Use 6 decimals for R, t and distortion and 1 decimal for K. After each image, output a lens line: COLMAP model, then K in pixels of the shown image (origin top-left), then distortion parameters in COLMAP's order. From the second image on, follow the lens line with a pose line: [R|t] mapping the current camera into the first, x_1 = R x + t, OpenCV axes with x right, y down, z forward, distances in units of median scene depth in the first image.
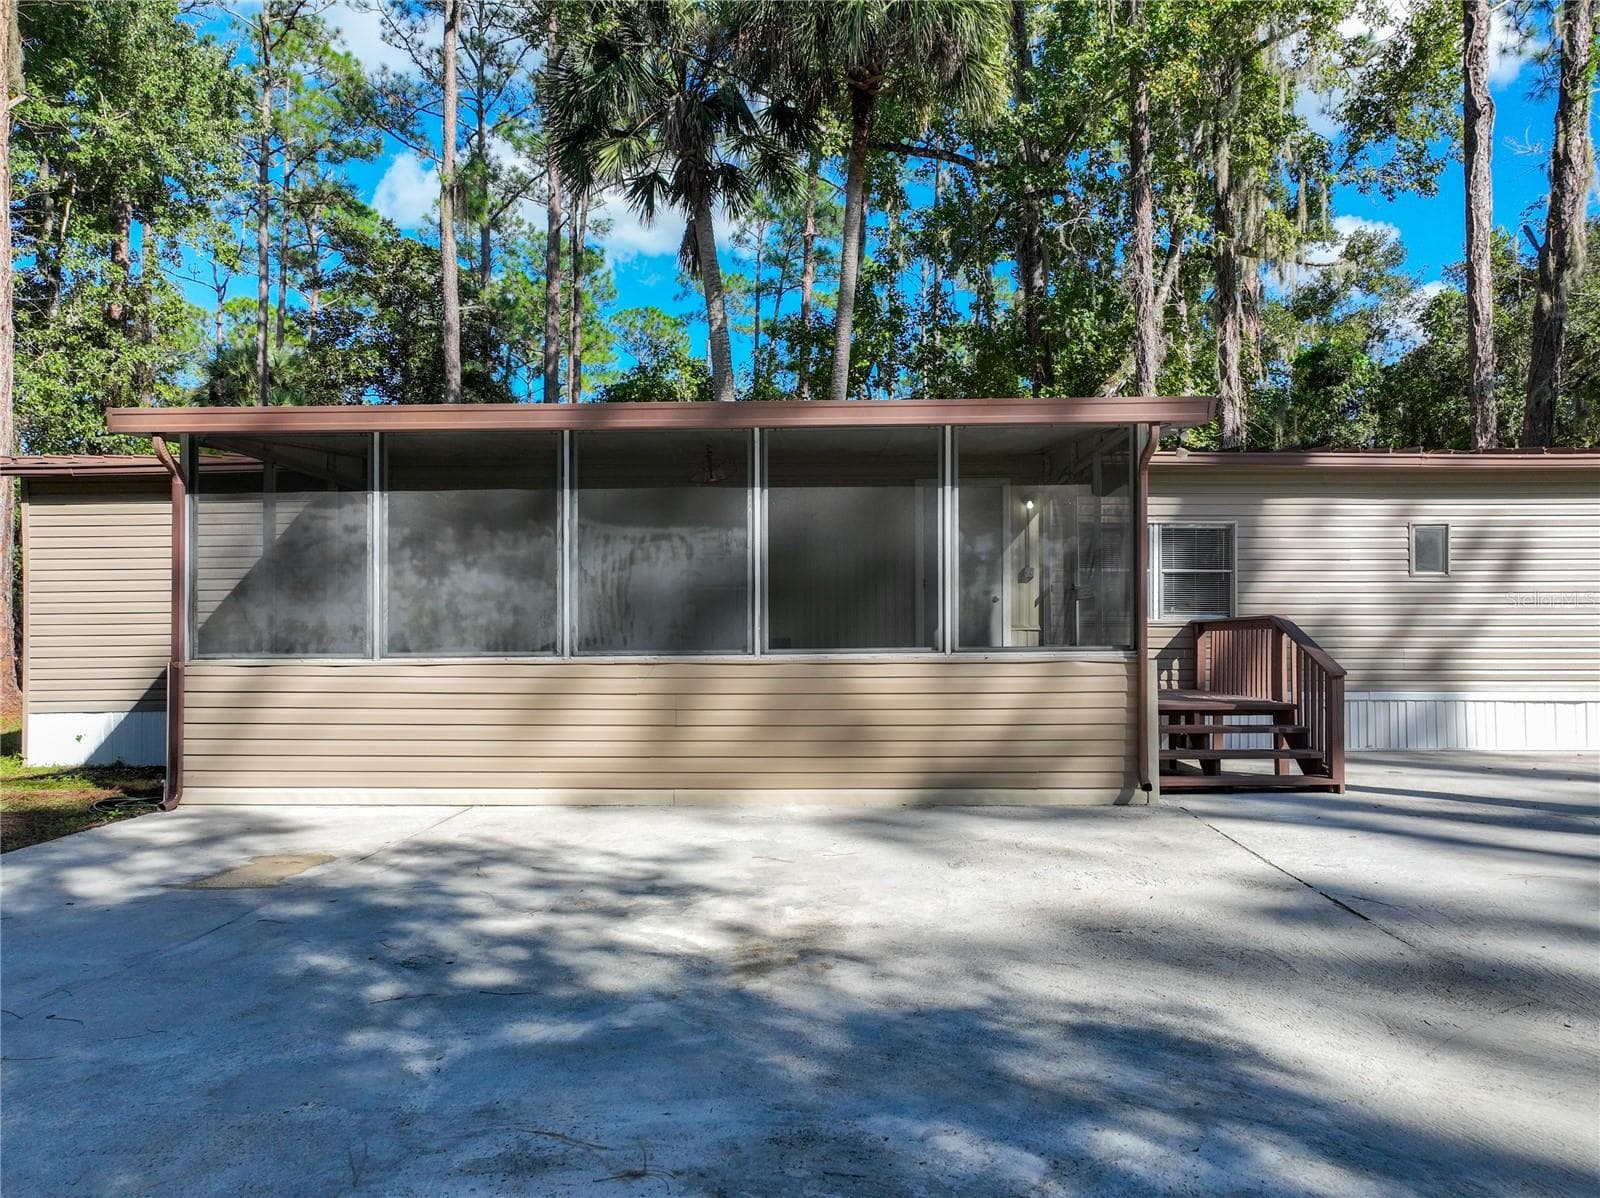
lens RADIAL K [[1139.6, 0, 811.7], [0, 1139.6, 614.2], [0, 0, 1]] dist [0.005745, 0.018849]
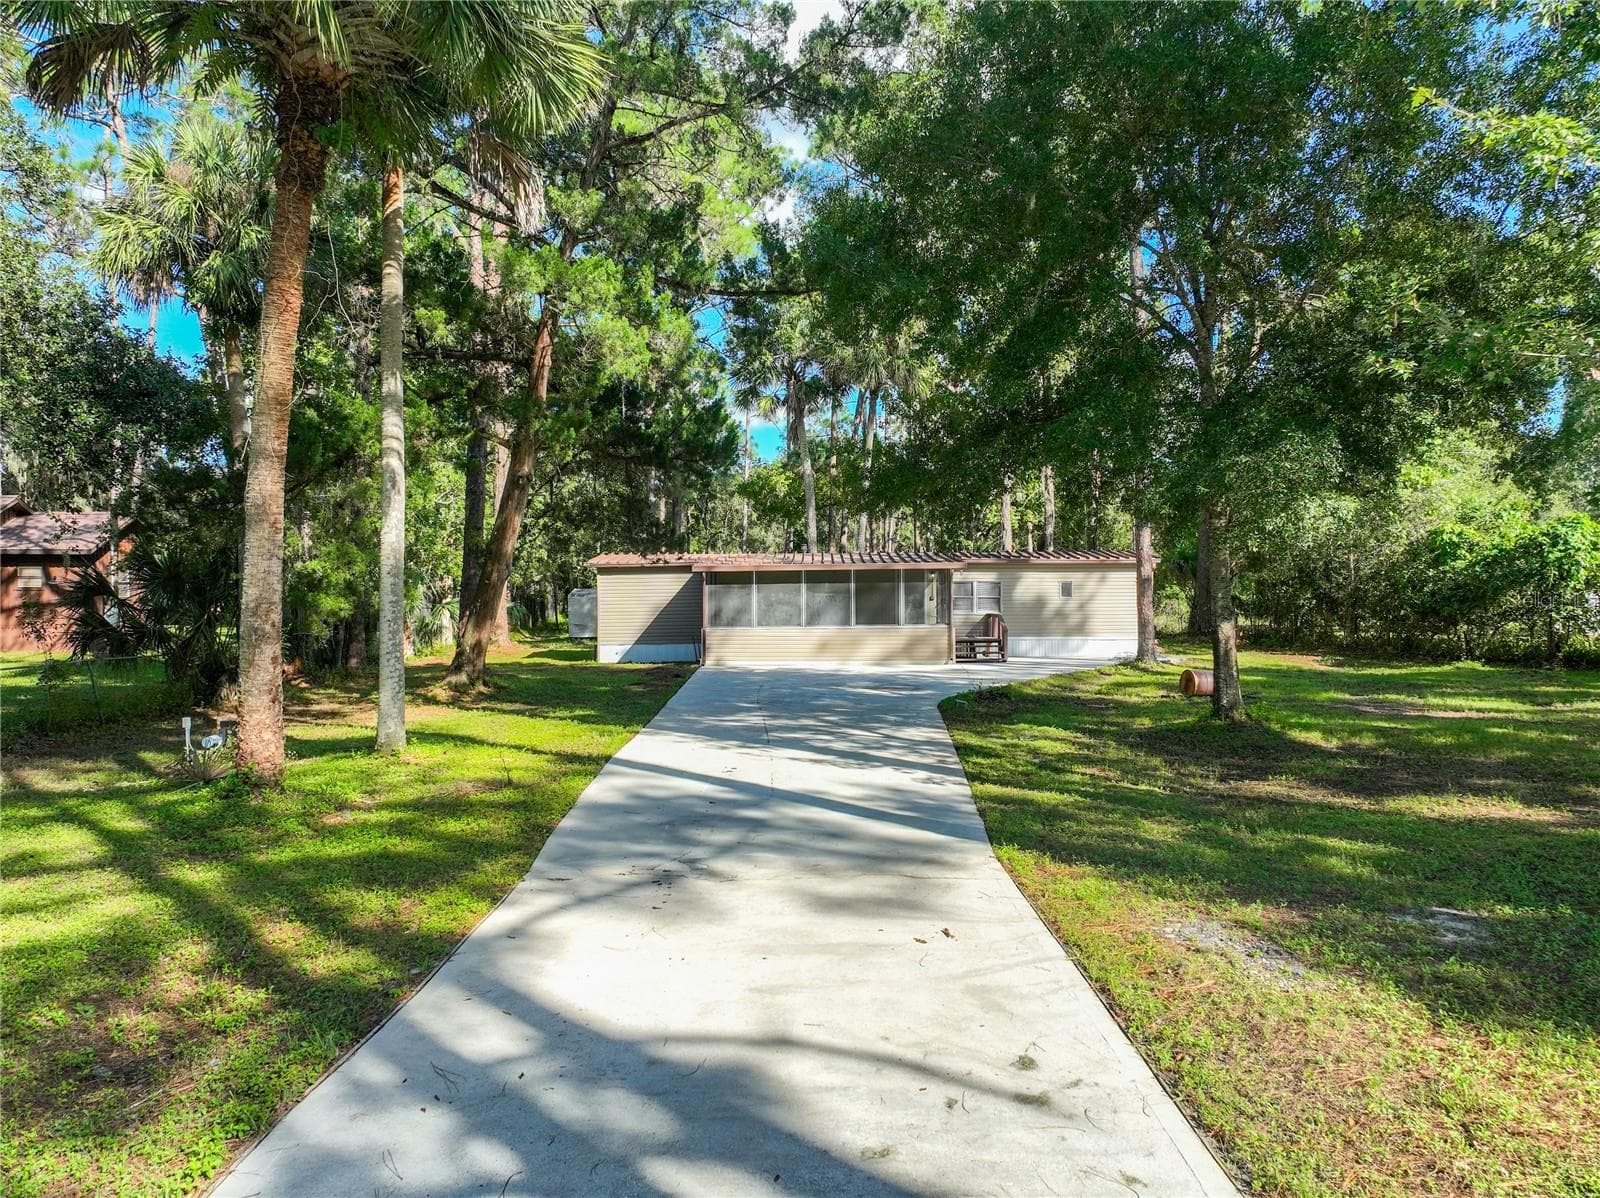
lens RADIAL K [[1139.6, 0, 795.8], [0, 1139.6, 588.2], [0, 0, 1]] dist [0.005745, 0.018849]
pose [[0.999944, -0.003772, -0.009845, -0.082261], [0.003907, 0.999897, 0.013780, -0.059586], [0.009792, -0.013818, 0.999857, -1.157623]]
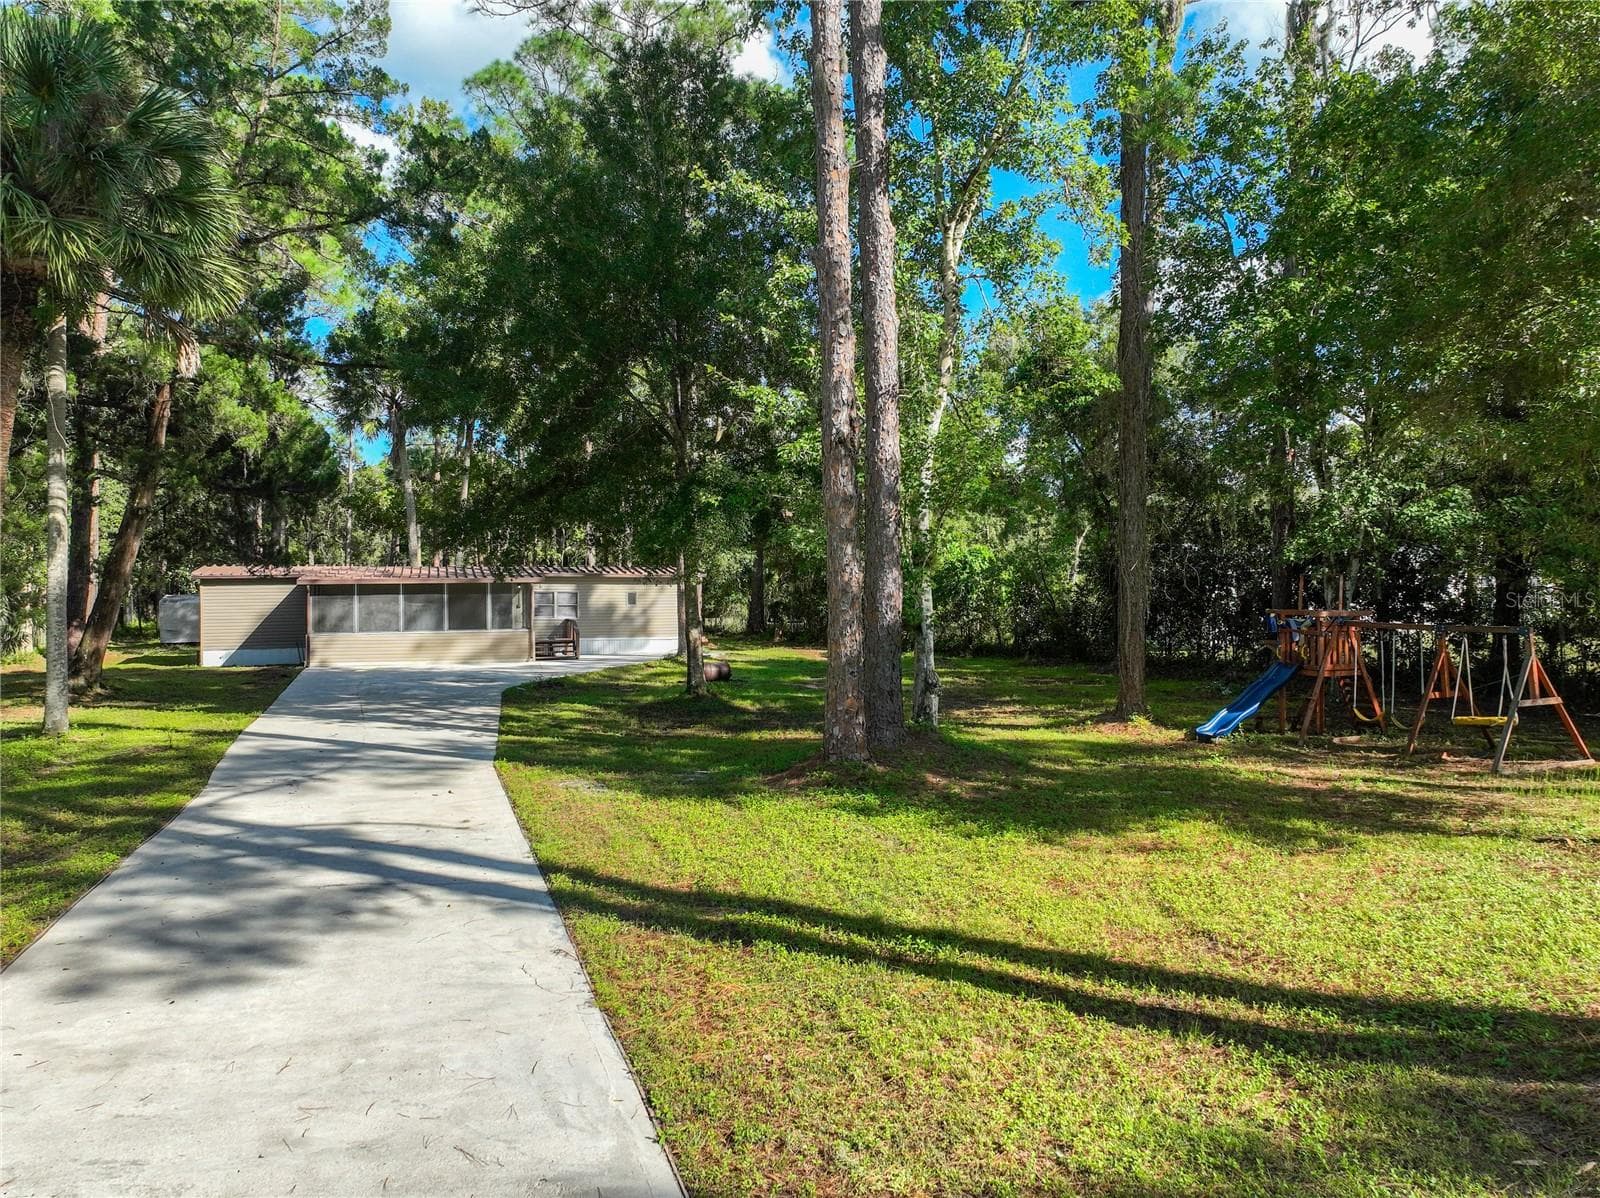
lens RADIAL K [[1139.6, 0, 785.3], [0, 1139.6, 594.6], [0, 0, 1]] dist [0.005745, 0.018849]
pose [[0.952242, -0.004496, 0.305311, -0.059601], [-0.001946, 0.999782, 0.020792, -0.083105], [-0.305338, -0.020393, 0.952026, -1.502886]]
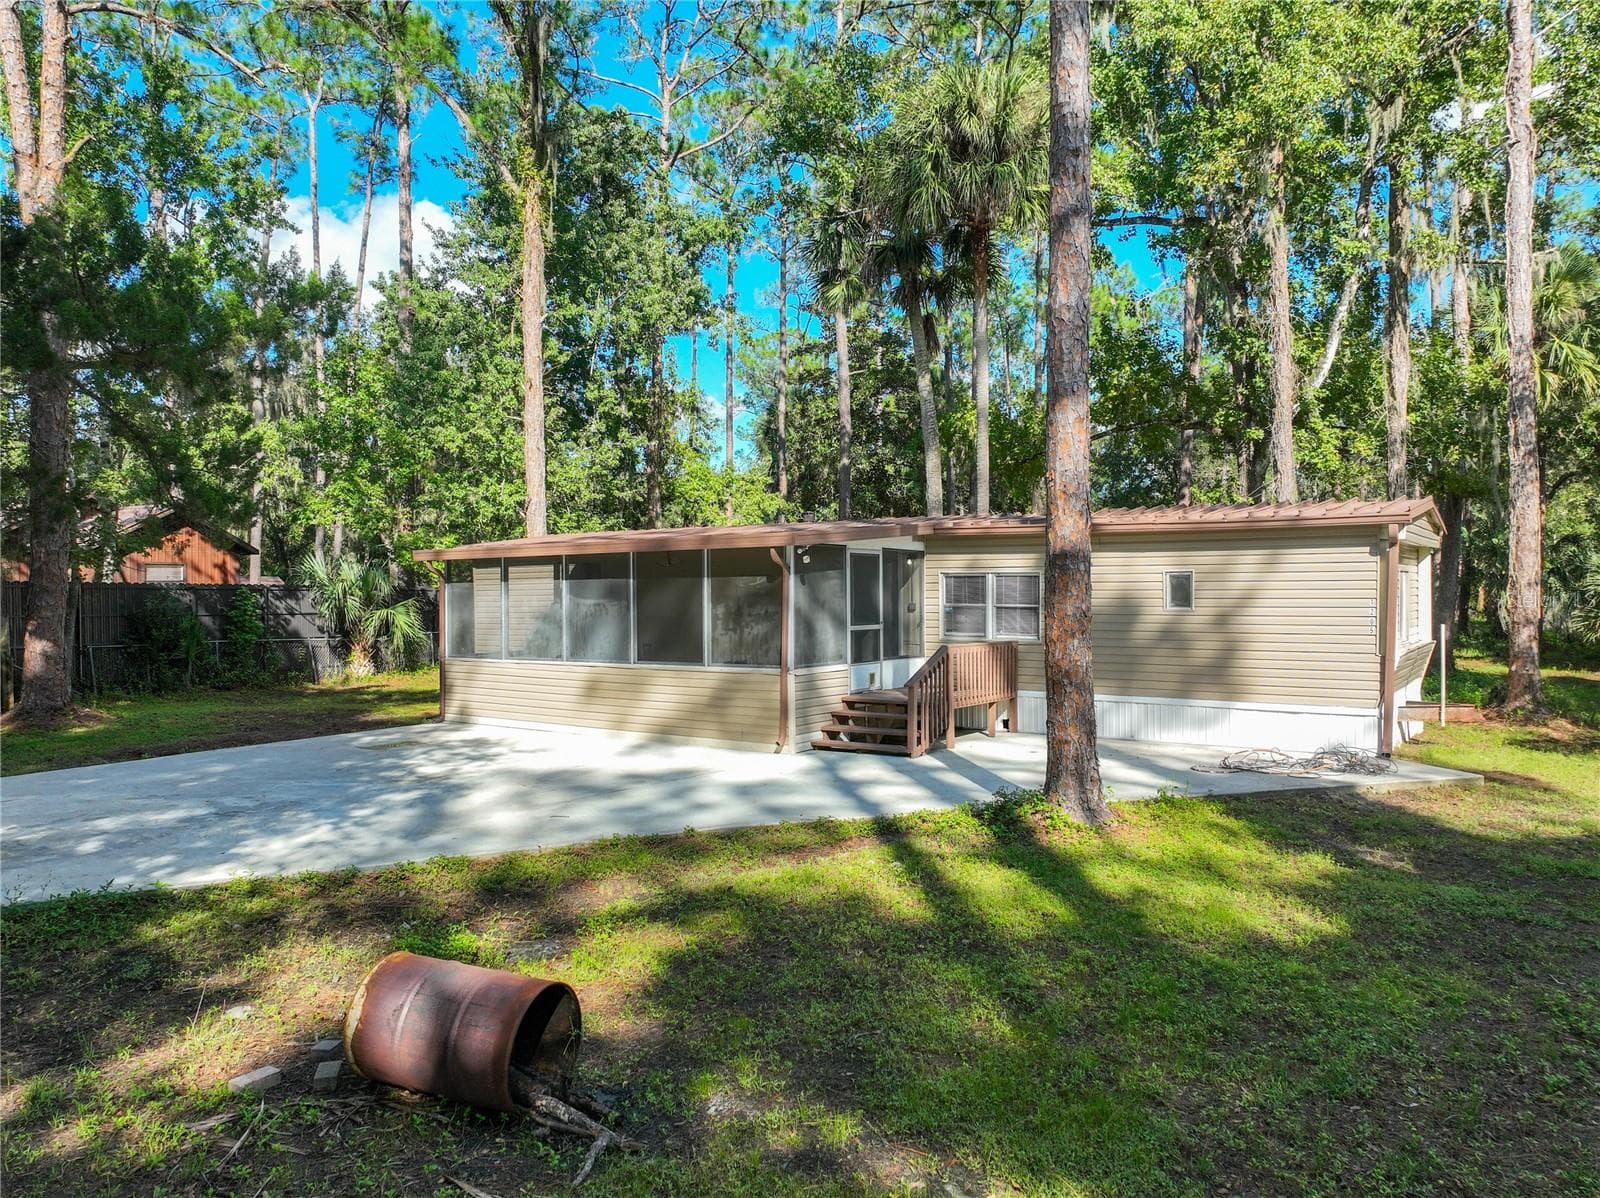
lens RADIAL K [[1139.6, 0, 810.2], [0, 1139.6, 602.1], [0, 0, 1]] dist [0.005745, 0.018849]
pose [[0.835526, 0.003609, -0.549440, 0.522422], [0.013340, 0.999550, 0.026851, -0.047801], [0.549290, -0.029764, 0.835102, -0.196362]]
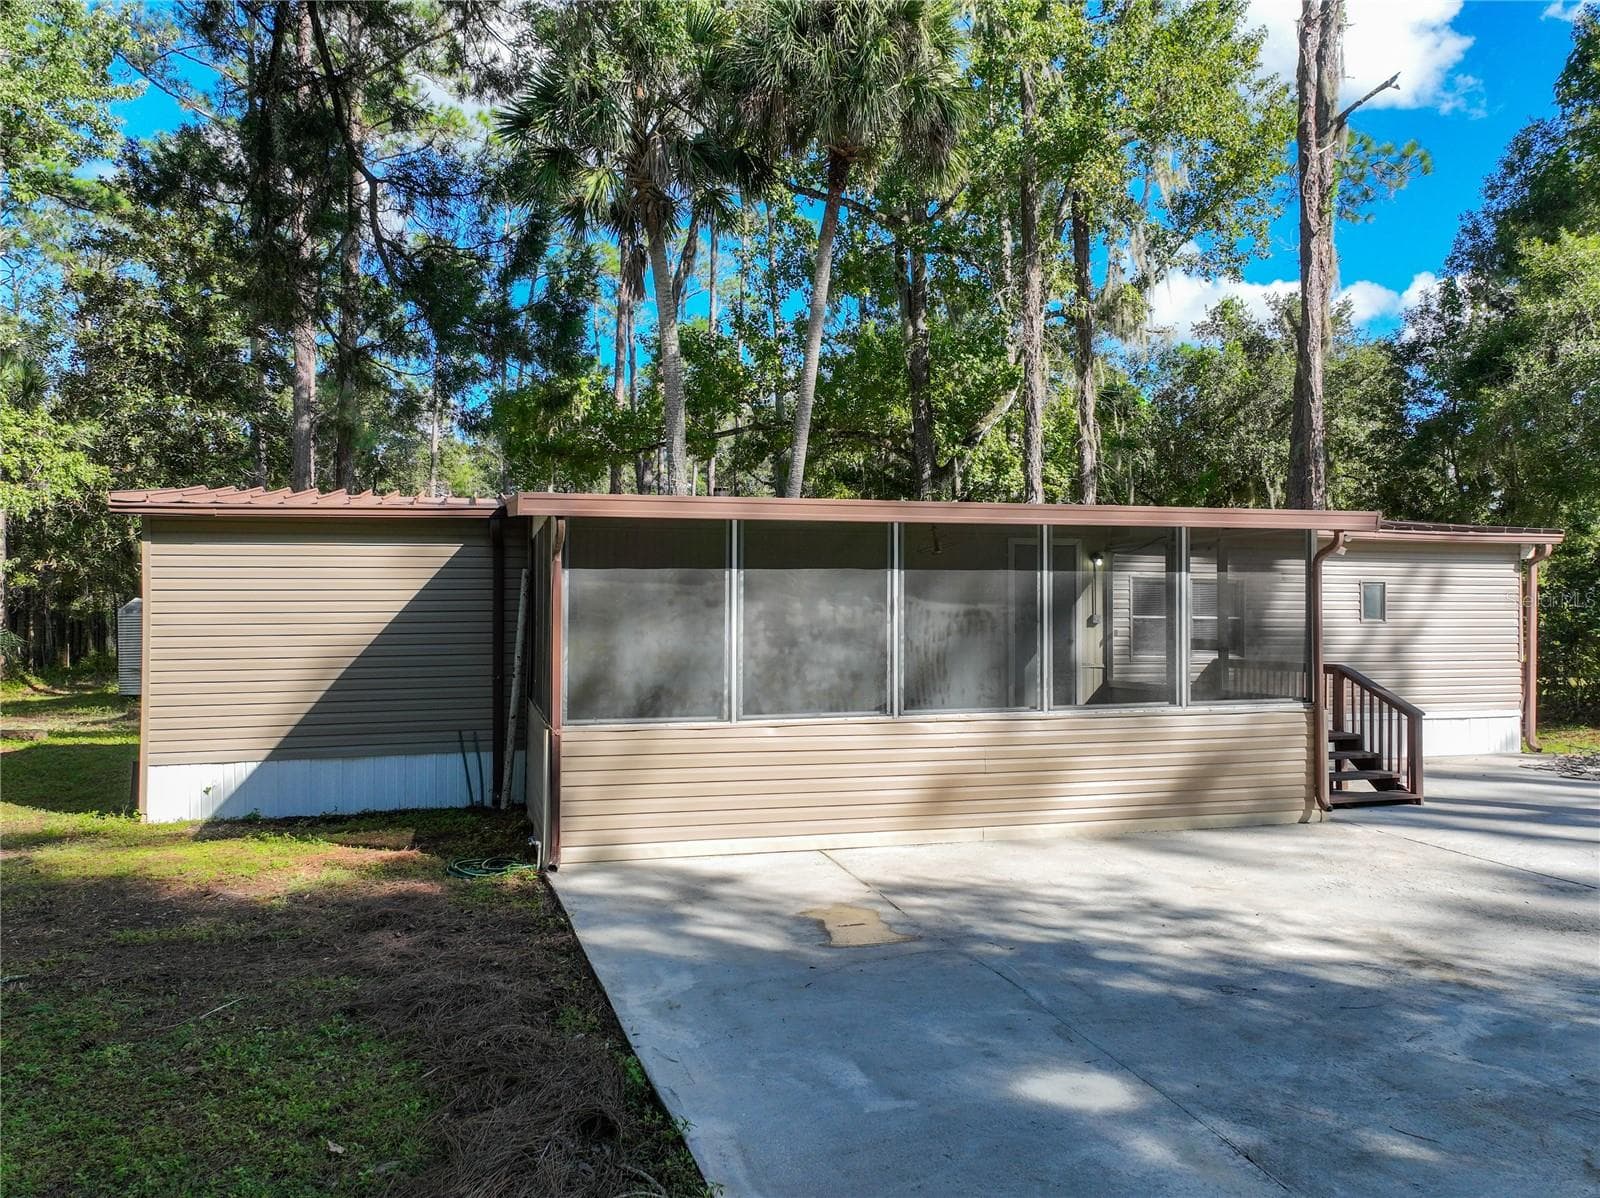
lens RADIAL K [[1139.6, 0, 799.2], [0, 1139.6, 609.0], [0, 0, 1]] dist [0.005745, 0.018849]
pose [[0.957994, 0.004998, 0.286745, -0.257289], [-0.008879, 0.999886, 0.012235, -0.033745], [-0.286652, -0.014267, 0.957929, -0.025721]]
